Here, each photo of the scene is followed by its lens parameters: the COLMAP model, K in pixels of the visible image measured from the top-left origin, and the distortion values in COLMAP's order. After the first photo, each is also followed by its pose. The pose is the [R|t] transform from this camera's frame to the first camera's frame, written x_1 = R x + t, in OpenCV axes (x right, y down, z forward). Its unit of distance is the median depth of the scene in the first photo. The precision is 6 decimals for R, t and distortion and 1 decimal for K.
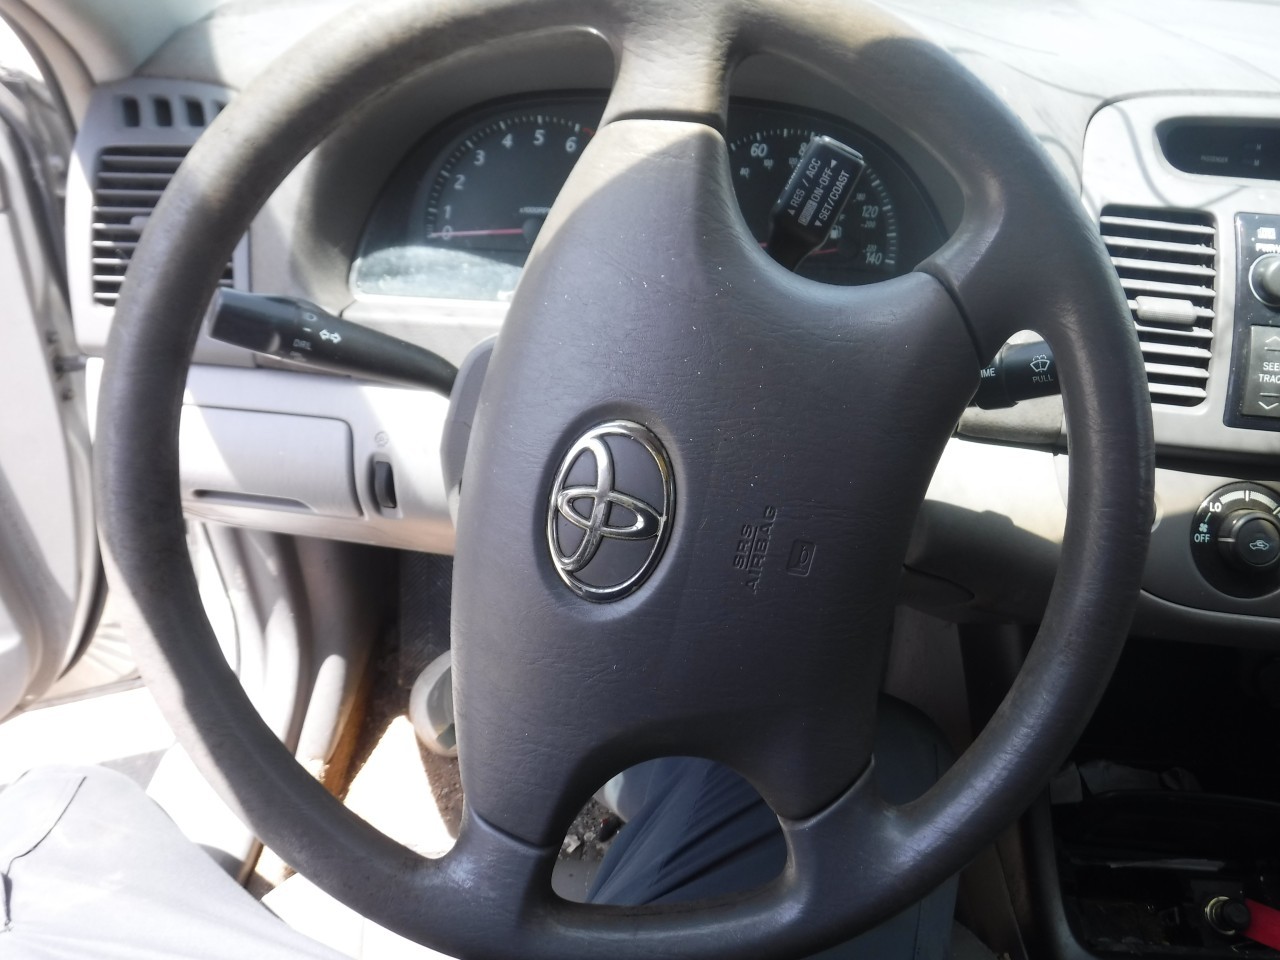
lens RADIAL K [[1066.6, 0, 644.3], [0, 1066.6, 479.1], [0, 0, 1]] dist [-0.079967, 0.023663]
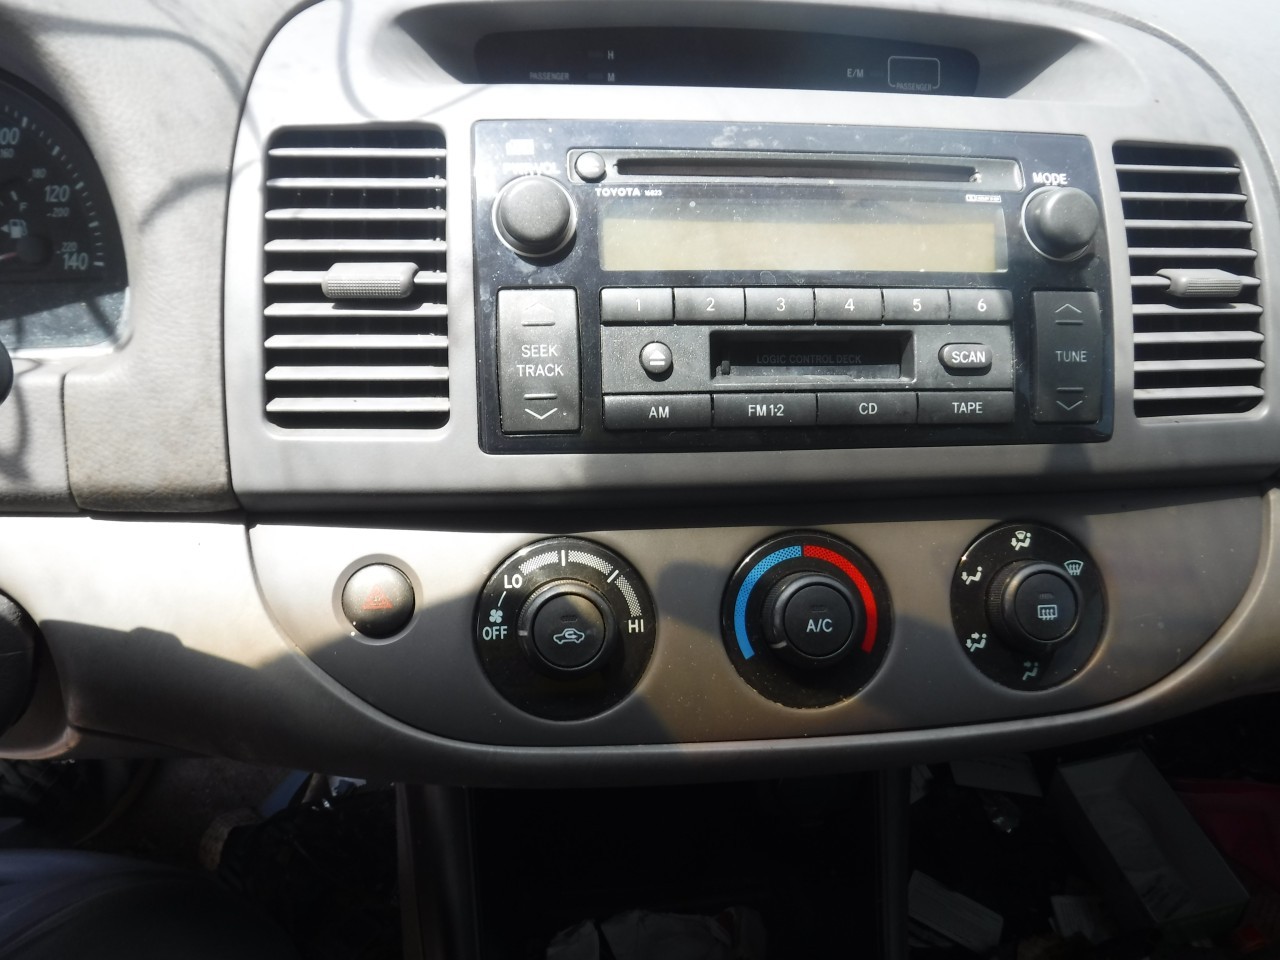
lens RADIAL K [[1066.6, 0, 636.5], [0, 1066.6, 485.0], [0, 0, 1]] dist [-0.079967, 0.023663]
pose [[0.983557, -0.100193, 0.150257, 0.524842], [0.109637, 0.992397, -0.055927, 0.012973], [-0.143511, 0.071481, 0.987064, 0.342633]]
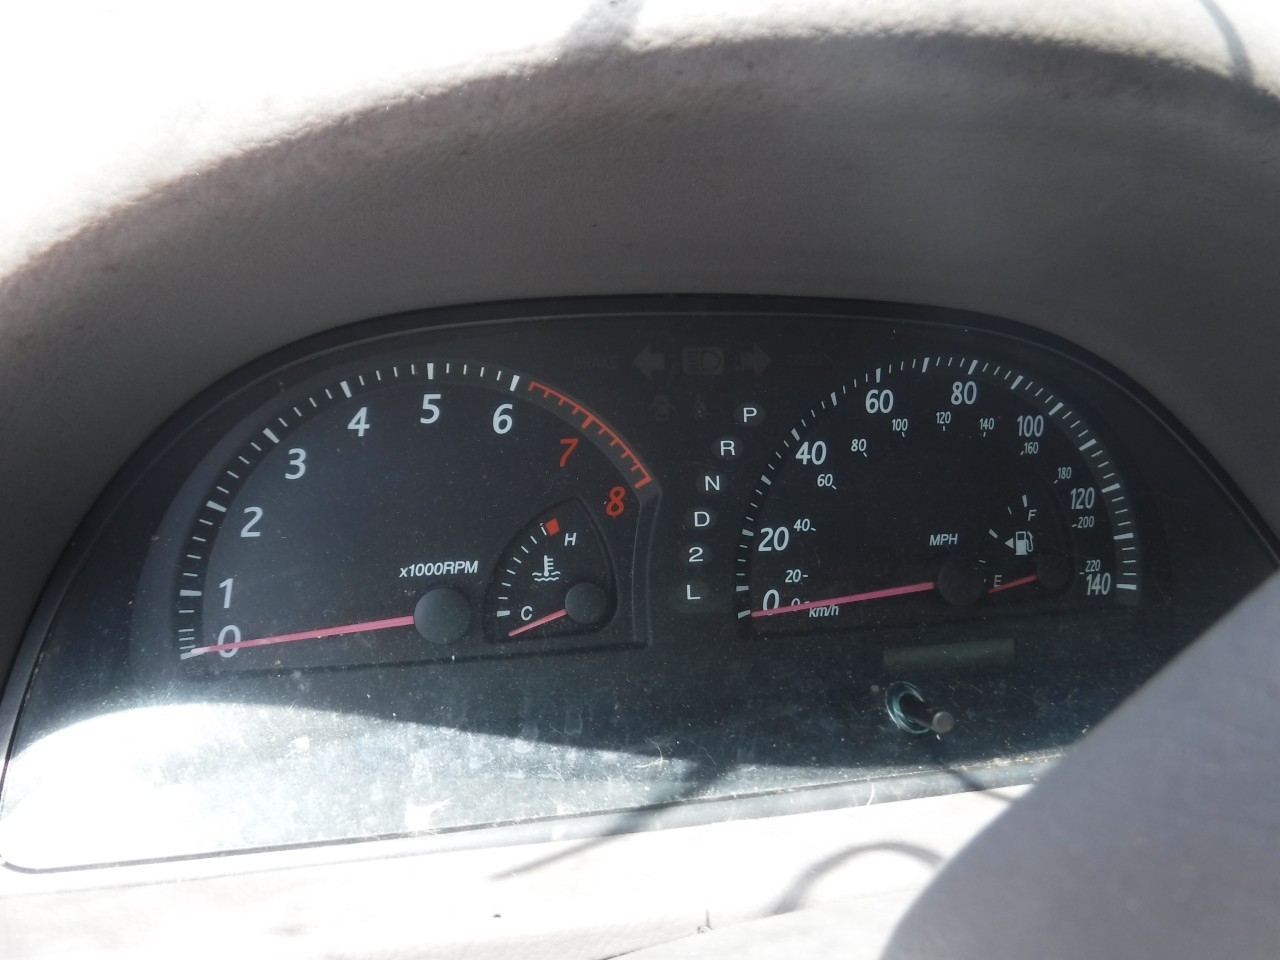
lens RADIAL K [[1066.6, 0, 640.6], [0, 1066.6, 480.6], [0, 0, 1]] dist [-0.079967, 0.023663]
pose [[0.960295, -0.090648, 0.263851, -0.153671], [0.151918, 0.963134, -0.222022, -0.203358], [-0.233998, 0.253290, 0.938664, 0.634800]]
